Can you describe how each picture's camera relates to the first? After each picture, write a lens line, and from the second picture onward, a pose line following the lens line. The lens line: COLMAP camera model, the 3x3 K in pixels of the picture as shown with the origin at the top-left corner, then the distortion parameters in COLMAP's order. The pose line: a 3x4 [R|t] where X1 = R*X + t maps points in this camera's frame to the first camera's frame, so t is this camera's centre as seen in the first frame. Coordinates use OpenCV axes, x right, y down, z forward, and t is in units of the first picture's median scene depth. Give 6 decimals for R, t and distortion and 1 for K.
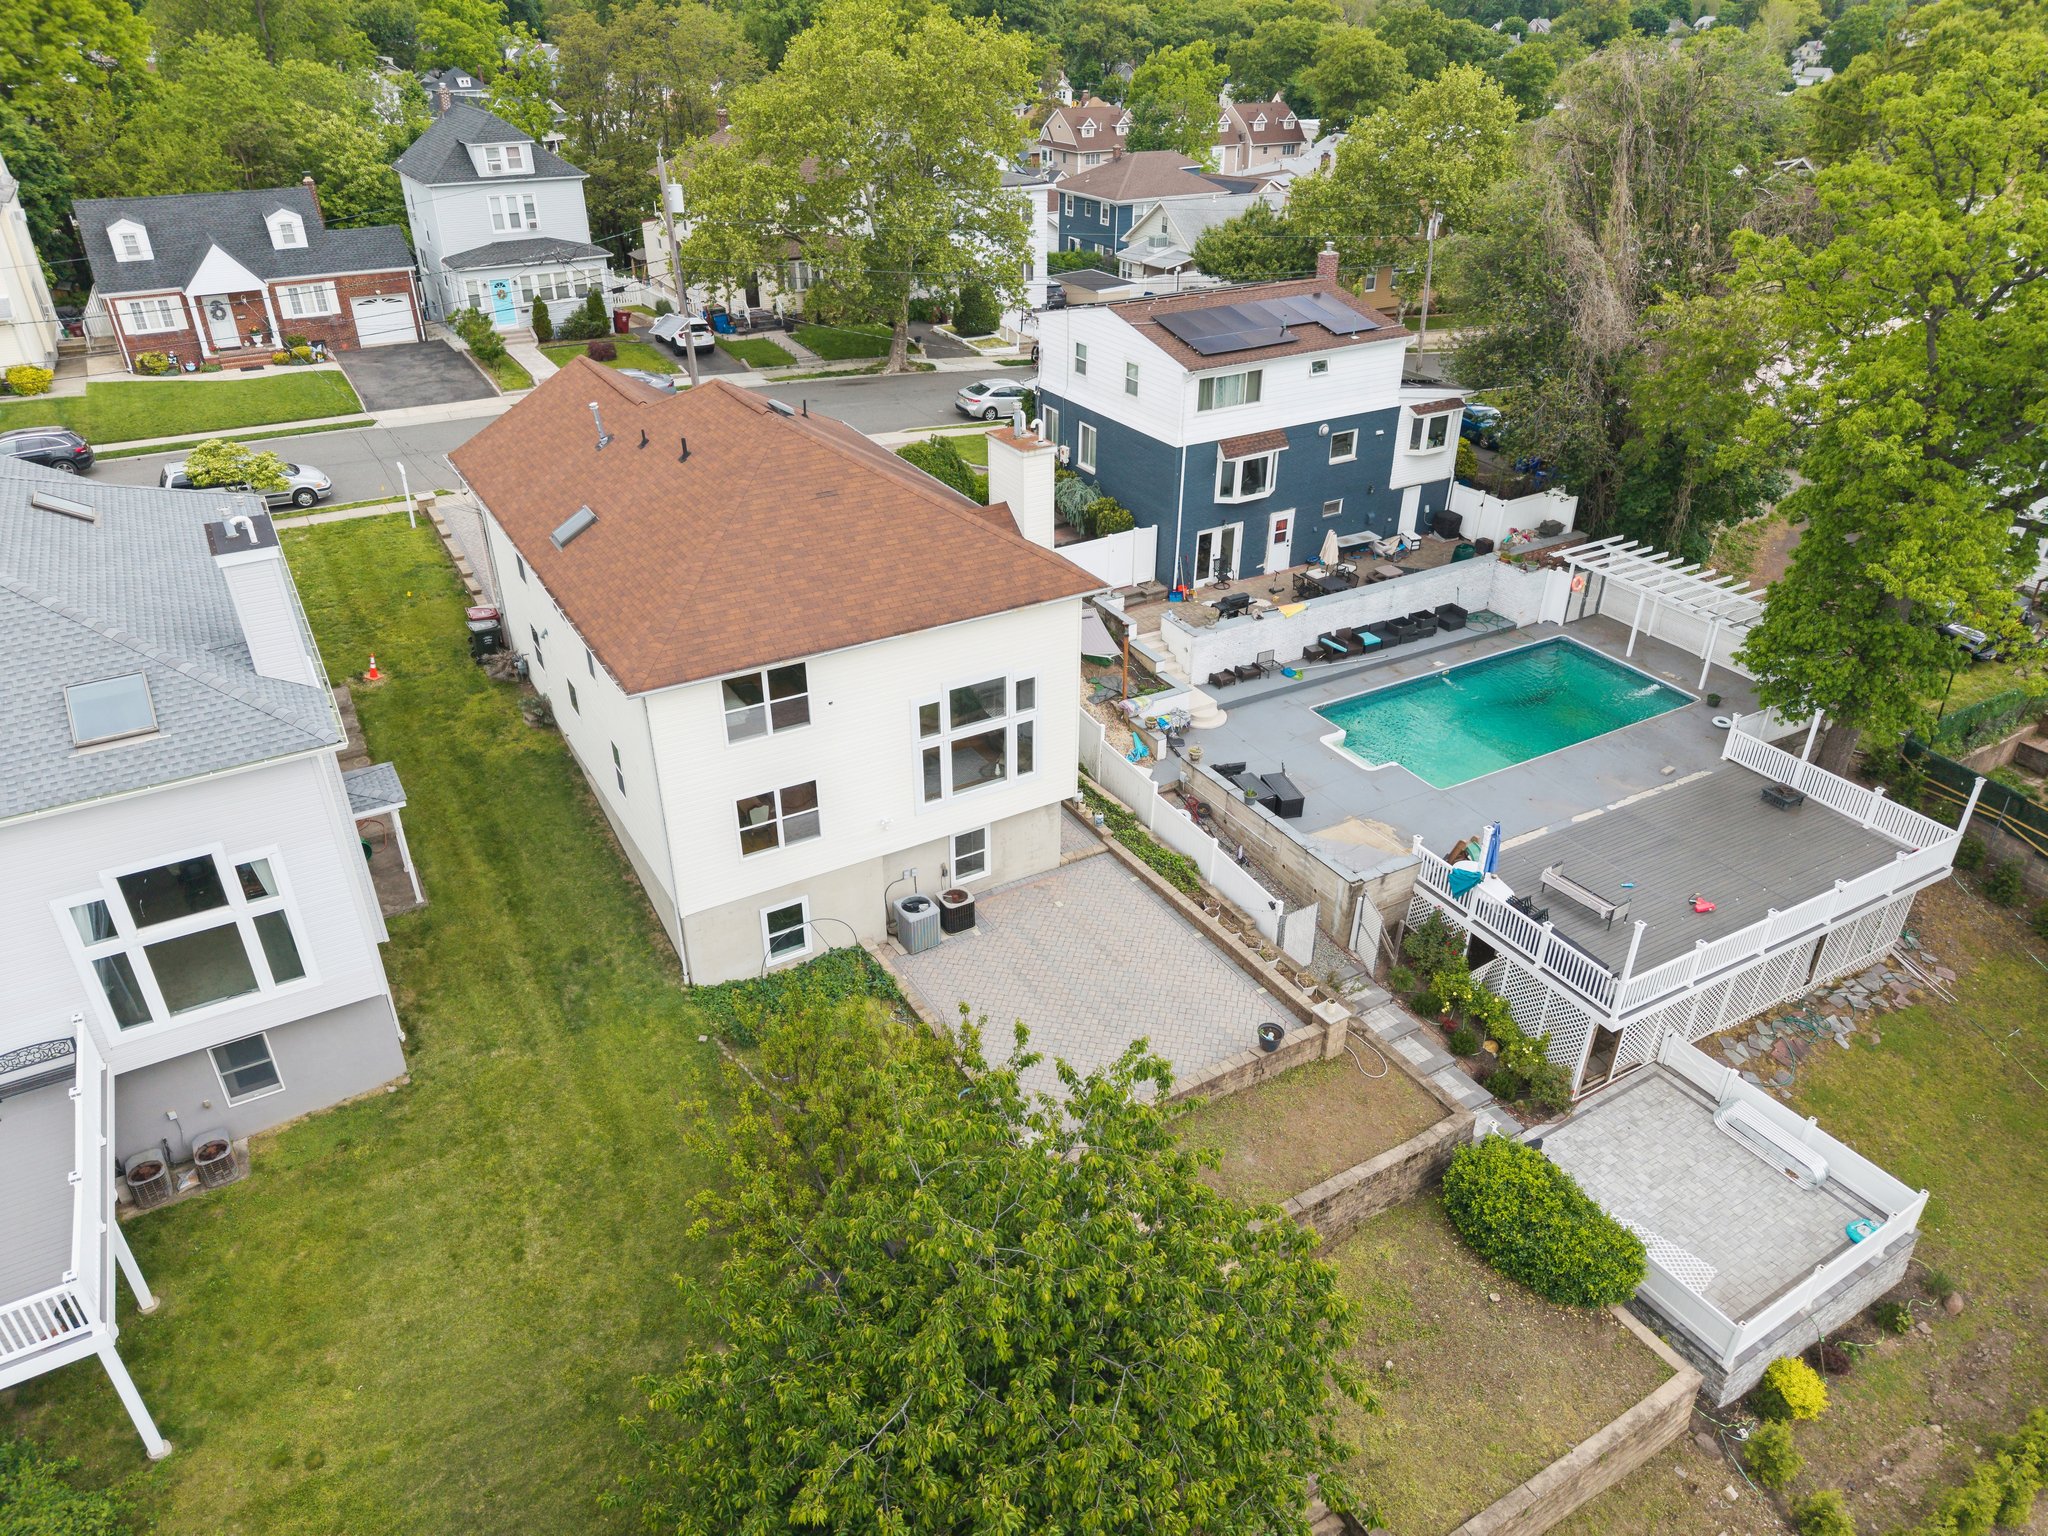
lens RADIAL K [[1378.3, 0, 1022.9], [0, 1378.3, 780.3], [0, 0, 1]] dist [0.022092, -0.017258]
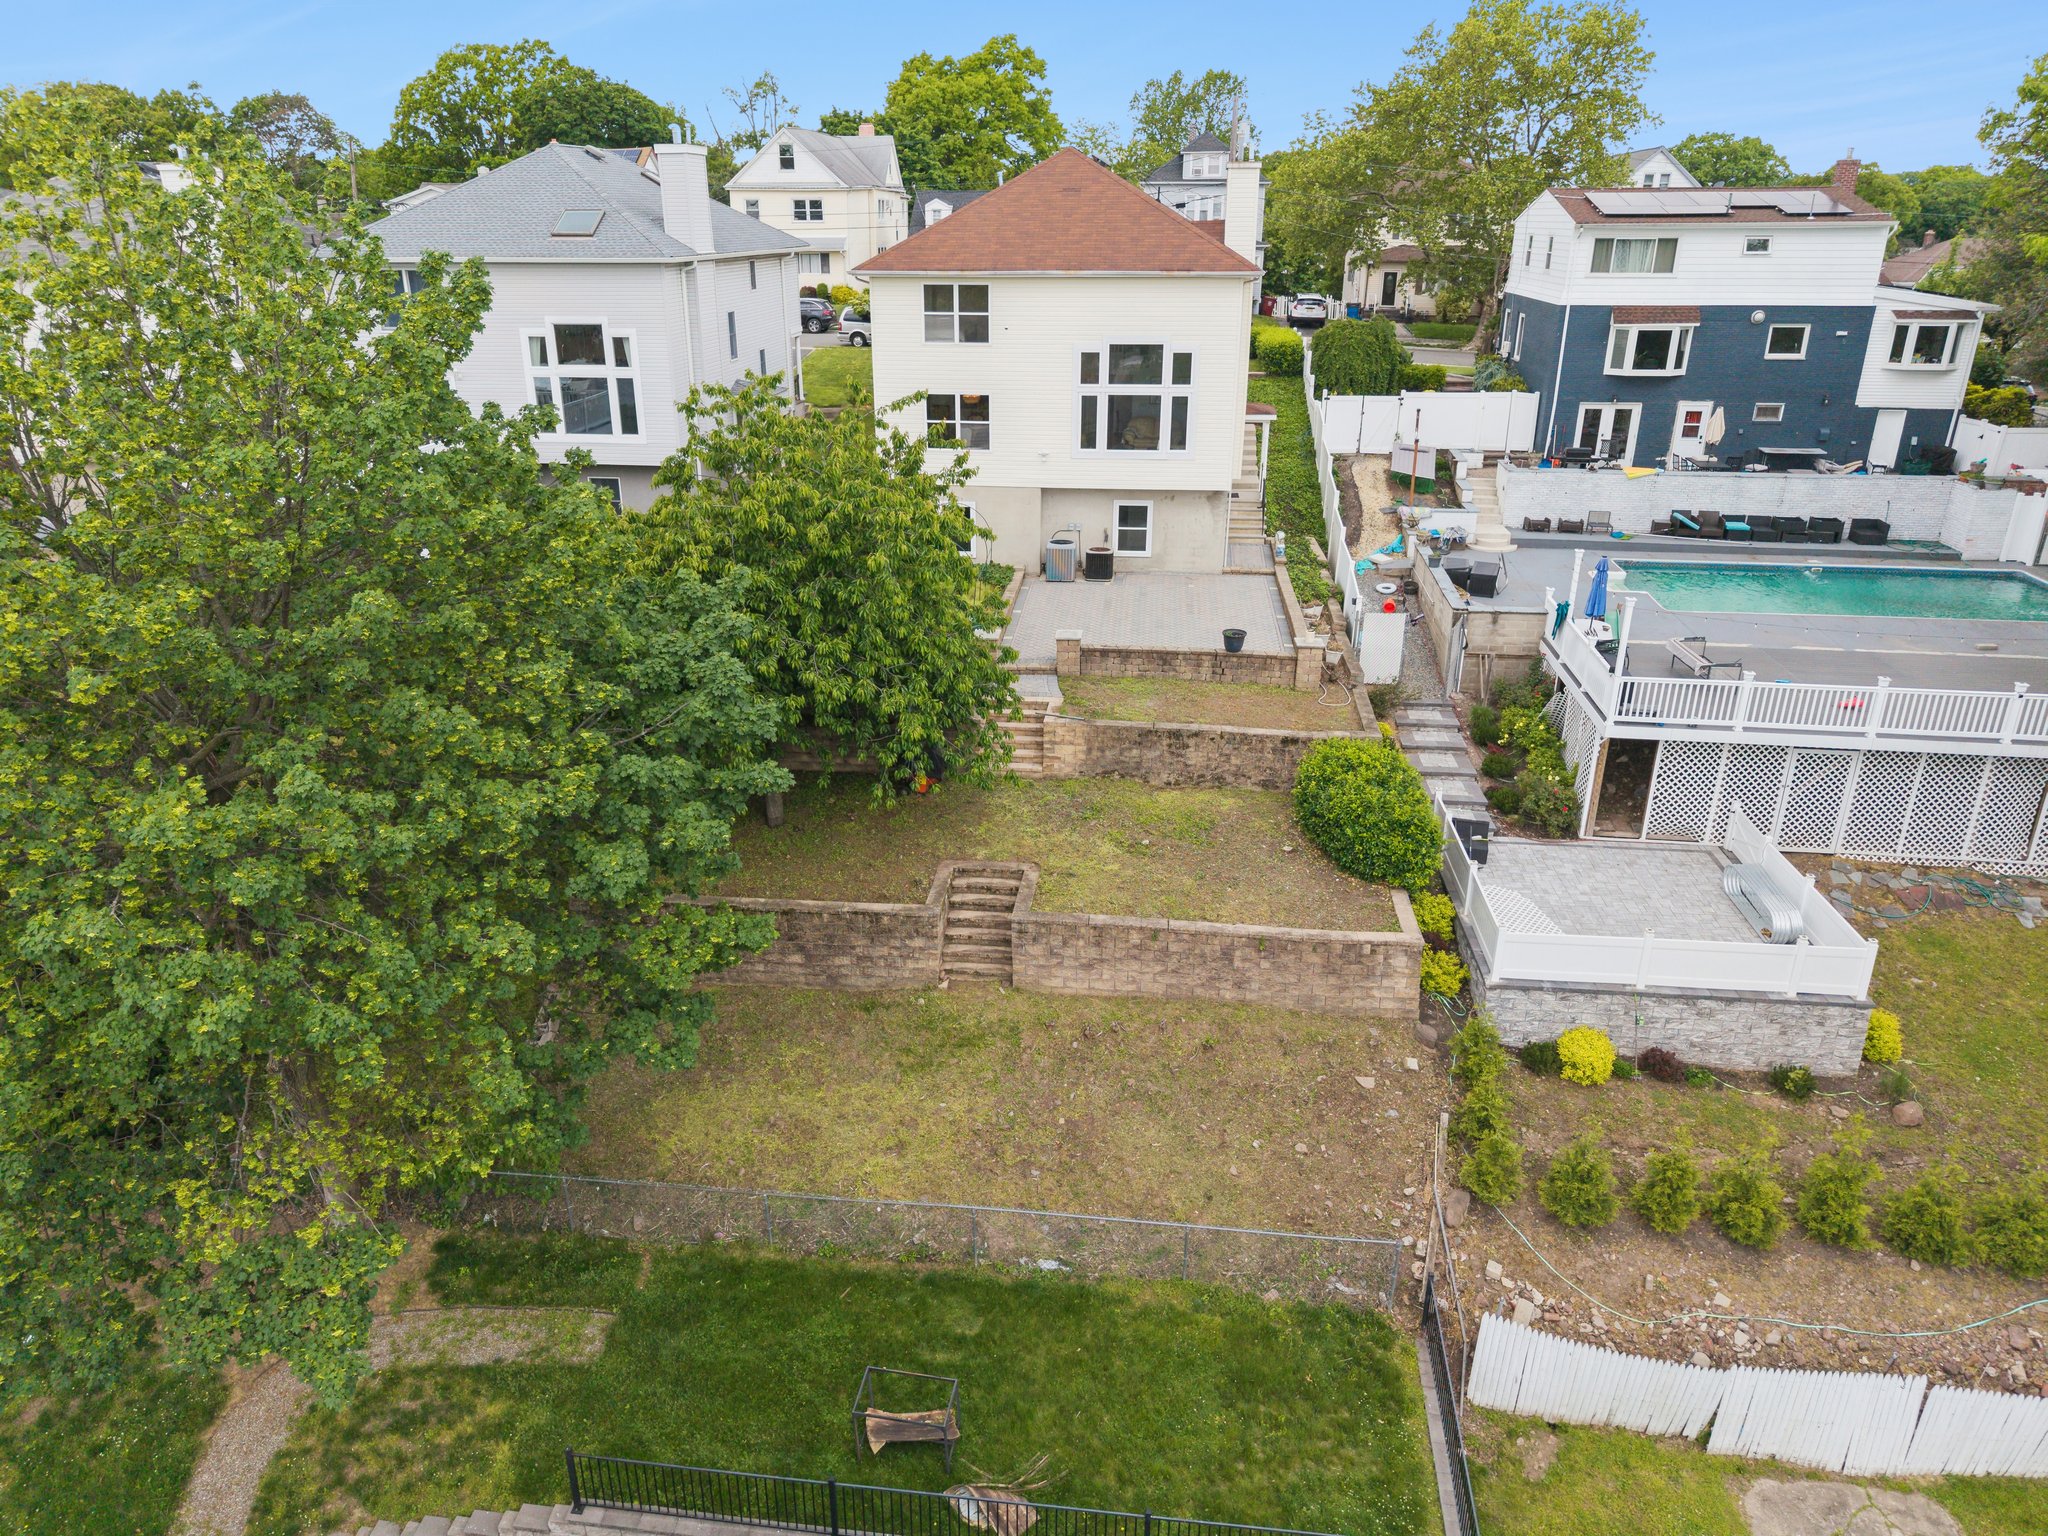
lens RADIAL K [[1378.3, 0, 1026.3], [0, 1378.3, 761.3], [0, 0, 1]] dist [0.022092, -0.017258]
pose [[0.780065, 0.228006, -0.582676, 0.465445], [-0.324149, 0.943795, -0.064642, 0.261612], [0.535188, 0.239299, 0.810129, 0.048947]]
